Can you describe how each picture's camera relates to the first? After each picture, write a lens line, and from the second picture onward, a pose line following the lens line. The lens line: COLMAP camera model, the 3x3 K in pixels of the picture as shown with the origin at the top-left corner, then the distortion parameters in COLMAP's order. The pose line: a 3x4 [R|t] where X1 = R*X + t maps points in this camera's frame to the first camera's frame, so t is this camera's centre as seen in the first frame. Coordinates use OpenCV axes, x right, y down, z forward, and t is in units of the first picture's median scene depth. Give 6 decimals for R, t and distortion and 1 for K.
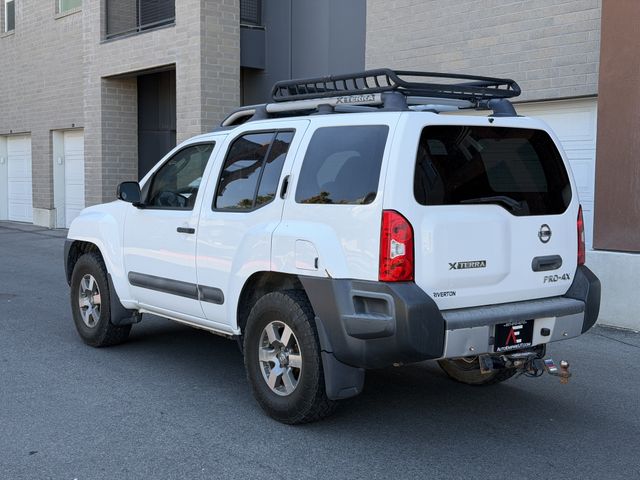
lens RADIAL K [[897.1, 0, 320.0], [0, 897.1, 240.0], [0, 0, 1]] dist [0.139167, -0.137106]
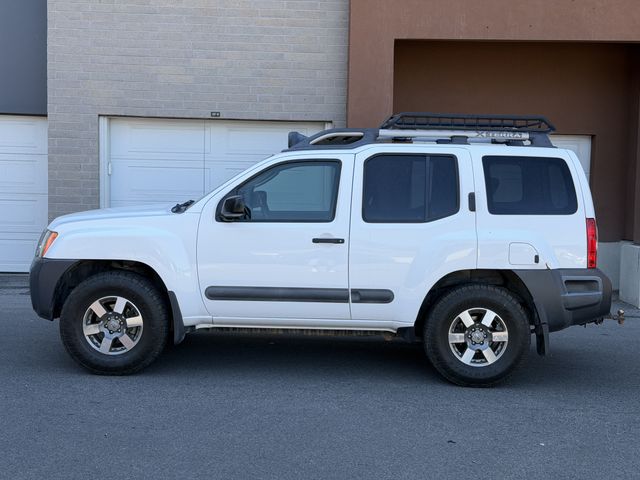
lens RADIAL K [[897.1, 0, 320.0], [0, 897.1, 240.0], [0, 0, 1]] dist [0.139167, -0.137106]
pose [[0.606212, -0.046182, 0.793961, -1.189854], [0.038341, 0.998849, 0.028826, -0.050642], [-0.794378, 0.012967, 0.607285, 0.410496]]
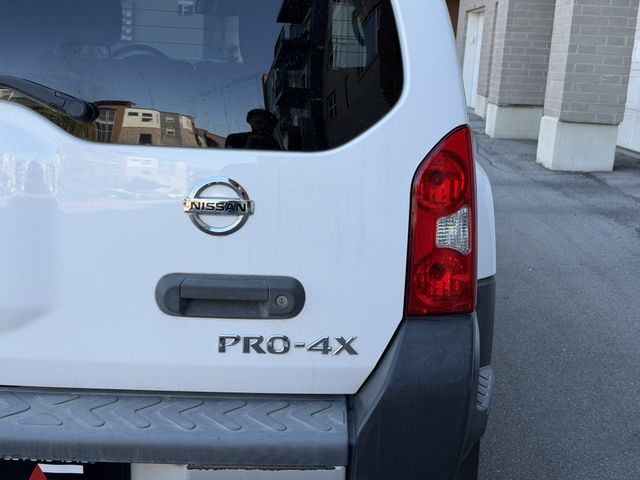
lens RADIAL K [[897.1, 0, 320.0], [0, 897.1, 240.0], [0, 0, 1]] dist [0.139167, -0.137106]
pose [[0.779242, 0.158217, -0.606423, 0.471180], [-0.085115, 0.985361, 0.147711, -0.045777], [0.620916, -0.063487, 0.781302, 0.767155]]
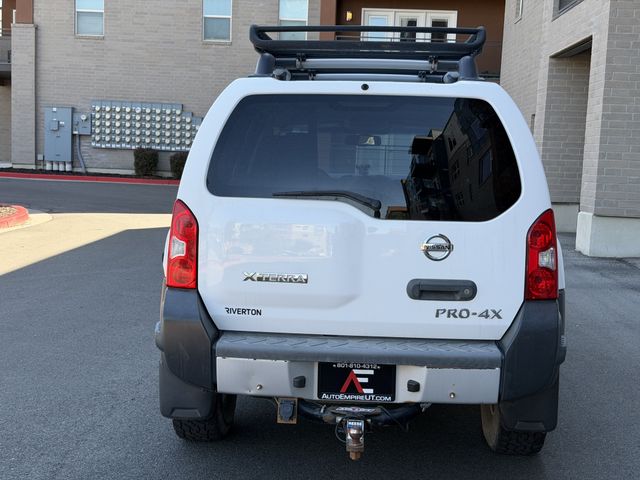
lens RADIAL K [[897.1, 0, 320.0], [0, 897.1, 240.0], [0, 0, 1]] dist [0.139167, -0.137106]
pose [[0.757048, 0.080414, -0.648392, 0.627940], [-0.071477, 0.996634, 0.040149, -0.034210], [0.649438, 0.015950, 0.760247, 0.409917]]
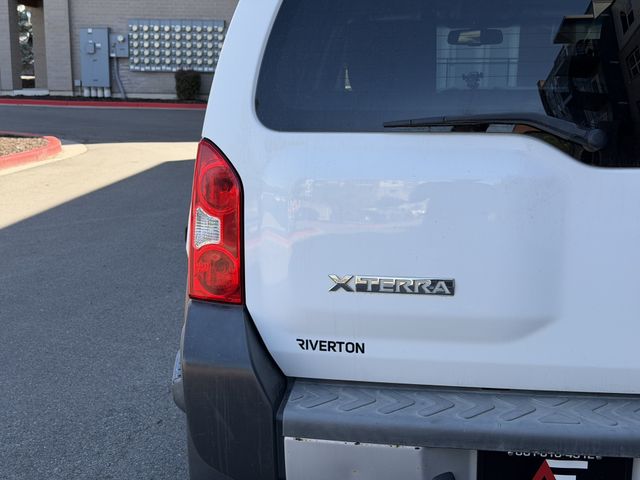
lens RADIAL K [[897.1, 0, 320.0], [0, 897.1, 240.0], [0, 0, 1]] dist [0.139167, -0.137106]
pose [[0.723189, 0.121861, -0.679815, 0.376044], [-0.044967, 0.990530, 0.129723, -0.038868], [0.689185, -0.063245, 0.721820, 0.636339]]
